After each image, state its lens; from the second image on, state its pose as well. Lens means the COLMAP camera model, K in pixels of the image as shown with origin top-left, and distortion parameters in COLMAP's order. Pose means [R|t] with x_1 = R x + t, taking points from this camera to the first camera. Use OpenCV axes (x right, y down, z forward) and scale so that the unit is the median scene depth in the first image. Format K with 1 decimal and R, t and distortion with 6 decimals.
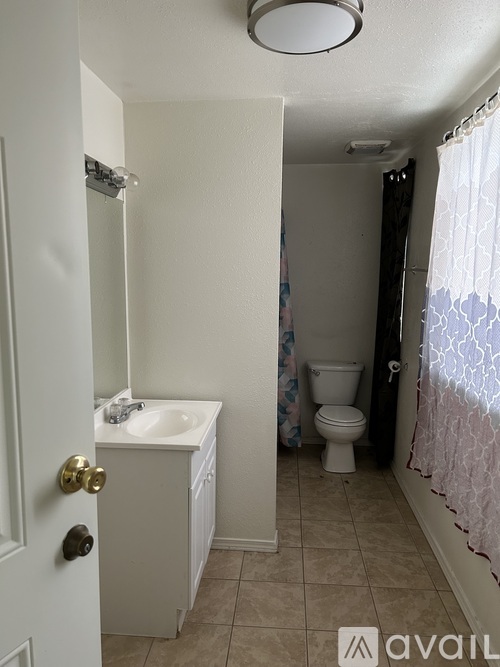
lens RADIAL K [[502.4, 0, 250.5], [0, 502.4, 332.9], [0, 0, 1]] dist [0.004149, -0.000446]
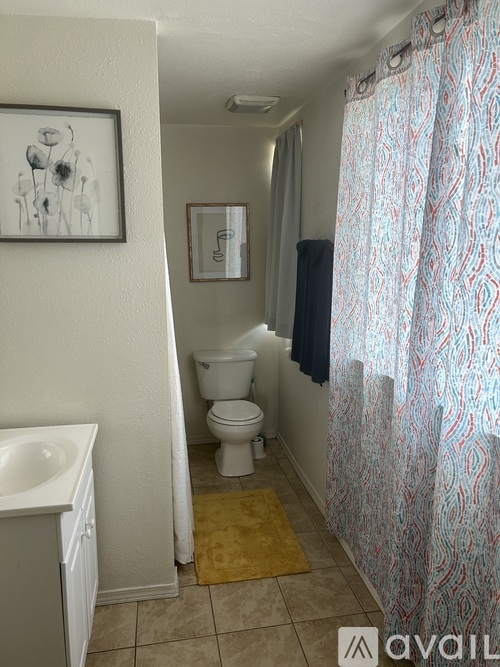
lens RADIAL K [[502.4, 0, 247.1], [0, 502.4, 335.2], [0, 0, 1]] dist [0.004149, -0.000446]
pose [[0.967409, -0.058044, 0.246478, -0.018106], [0.045878, 0.997442, 0.054823, -0.029774], [-0.249030, -0.041728, 0.967596, 0.208049]]
